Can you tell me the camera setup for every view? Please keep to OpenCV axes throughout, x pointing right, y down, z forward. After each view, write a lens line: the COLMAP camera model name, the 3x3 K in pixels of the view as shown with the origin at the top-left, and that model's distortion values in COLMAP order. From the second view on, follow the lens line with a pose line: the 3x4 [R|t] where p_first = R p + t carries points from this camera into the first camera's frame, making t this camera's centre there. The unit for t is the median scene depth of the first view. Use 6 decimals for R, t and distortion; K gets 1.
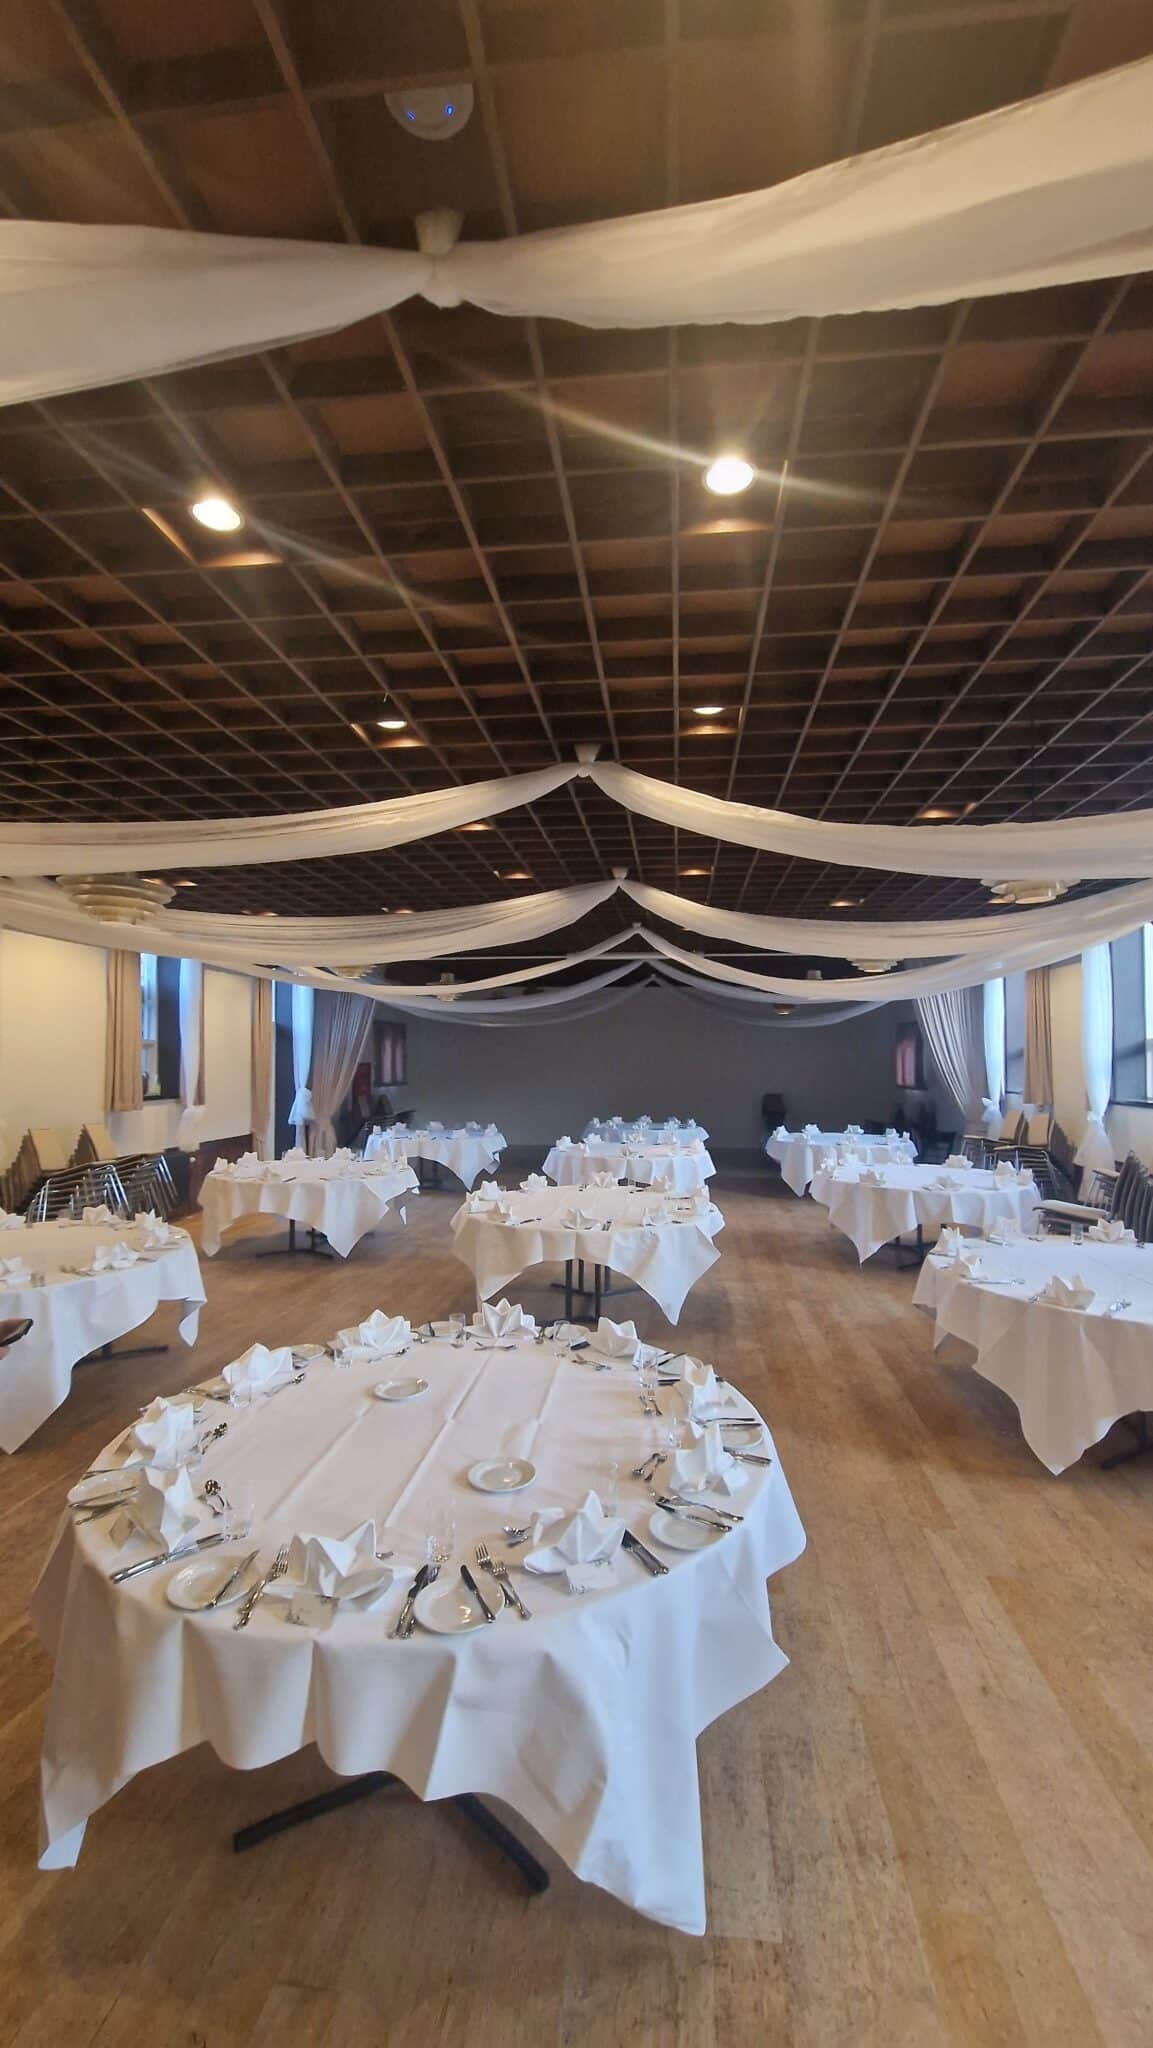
lens RADIAL K [[862.9, 0, 590.9], [0, 862.9, 1061.2], [0, 0, 1]] dist [0.002263, -0.000405]
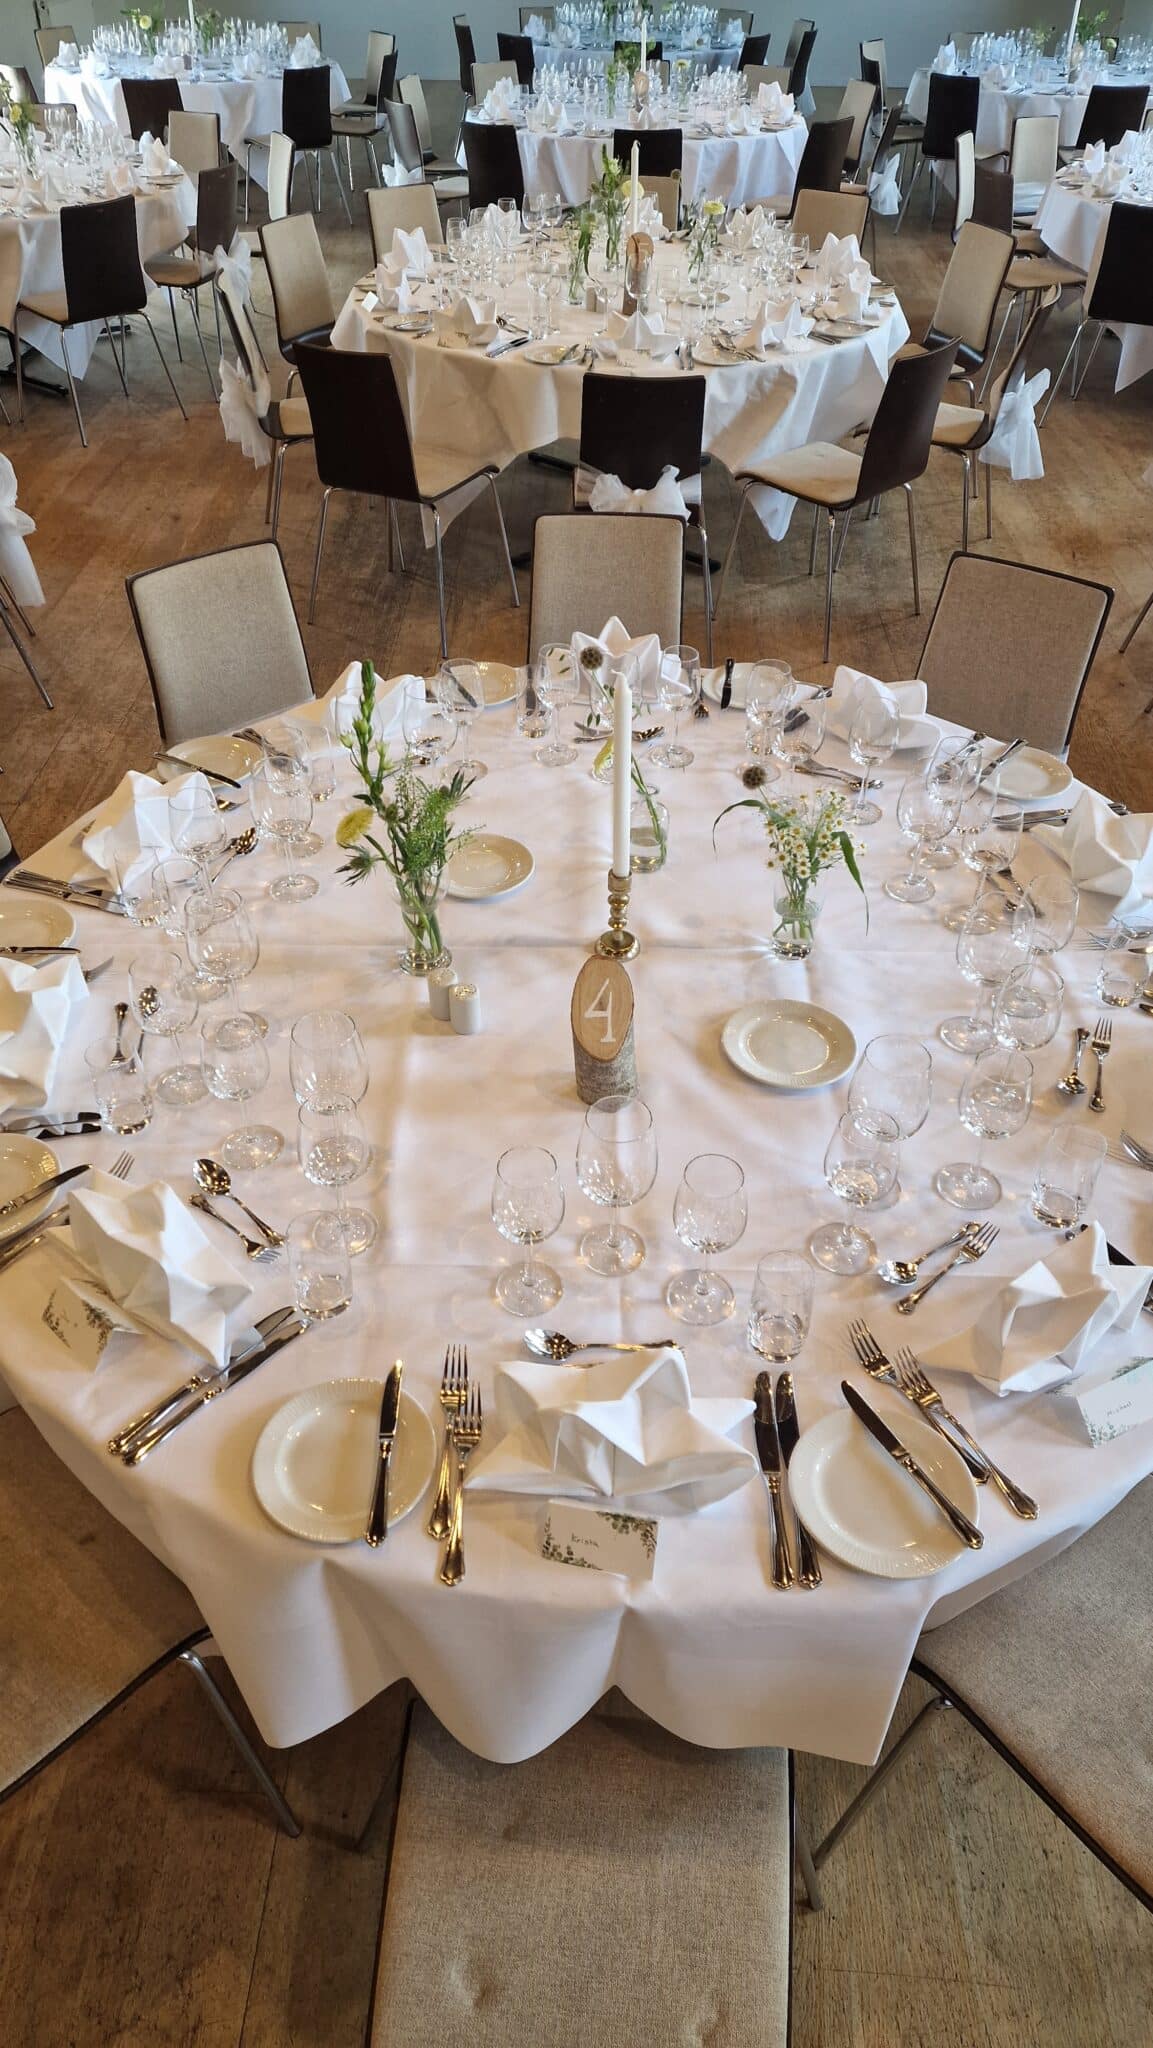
lens RADIAL K [[1376.6, 0, 574.4], [0, 1376.6, 1054.5], [0, 0, 1]] dist [0.104312, -0.091786]
pose [[0.997321, -0.045054, 0.057629, -0.214736], [-0.003446, 0.758004, 0.652241, -0.041081], [-0.073069, -0.650692, 0.755818, 0.345299]]
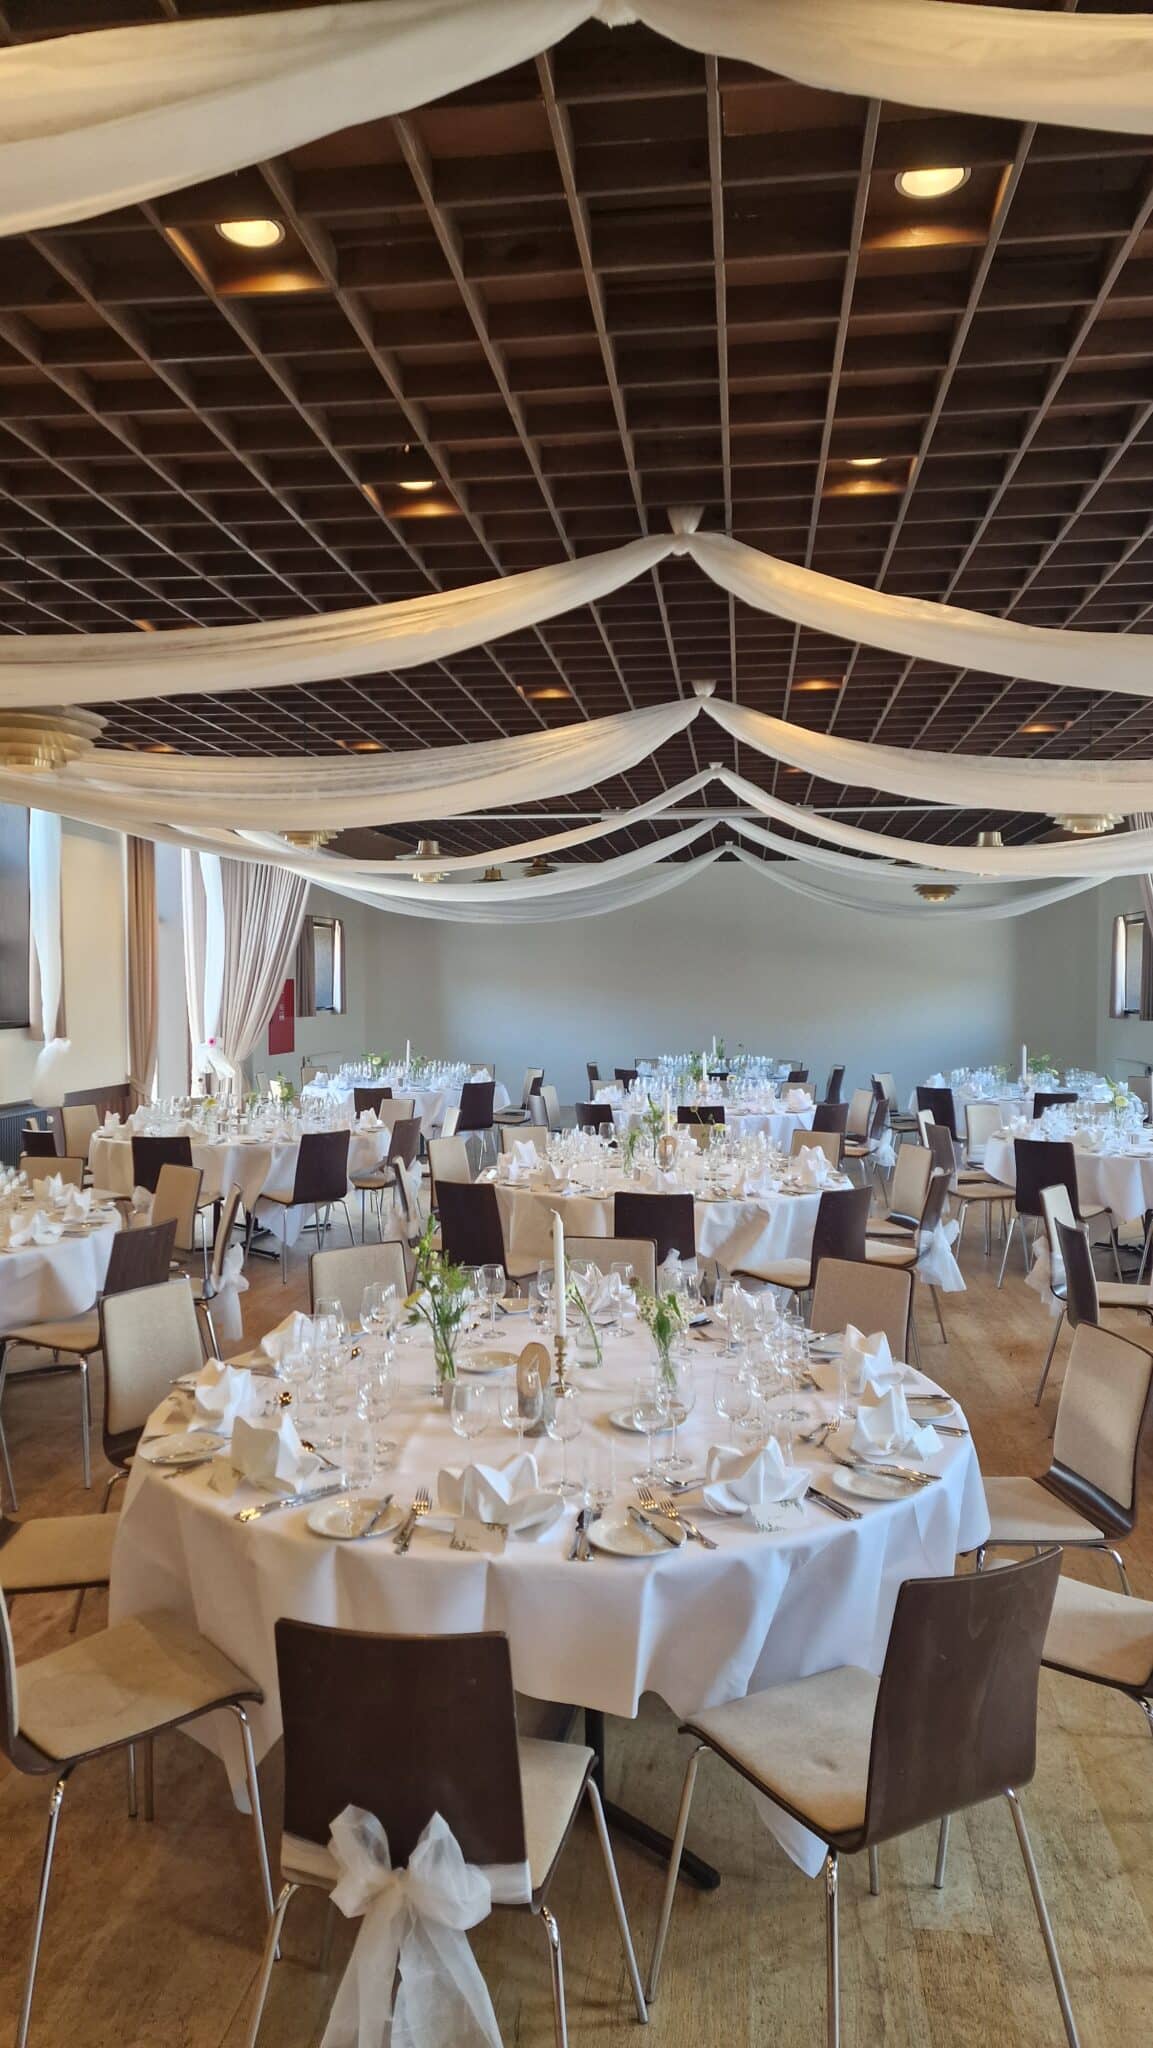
lens RADIAL K [[1376.6, 0, 574.4], [0, 1376.6, 1054.5], [0, 0, 1]] dist [0.104312, -0.091786]
pose [[0.999676, 0.000813, -0.025438, -0.107742], [0.000506, 0.998656, 0.051830, 0.029120], [0.025446, -0.051826, 0.998332, -0.259057]]
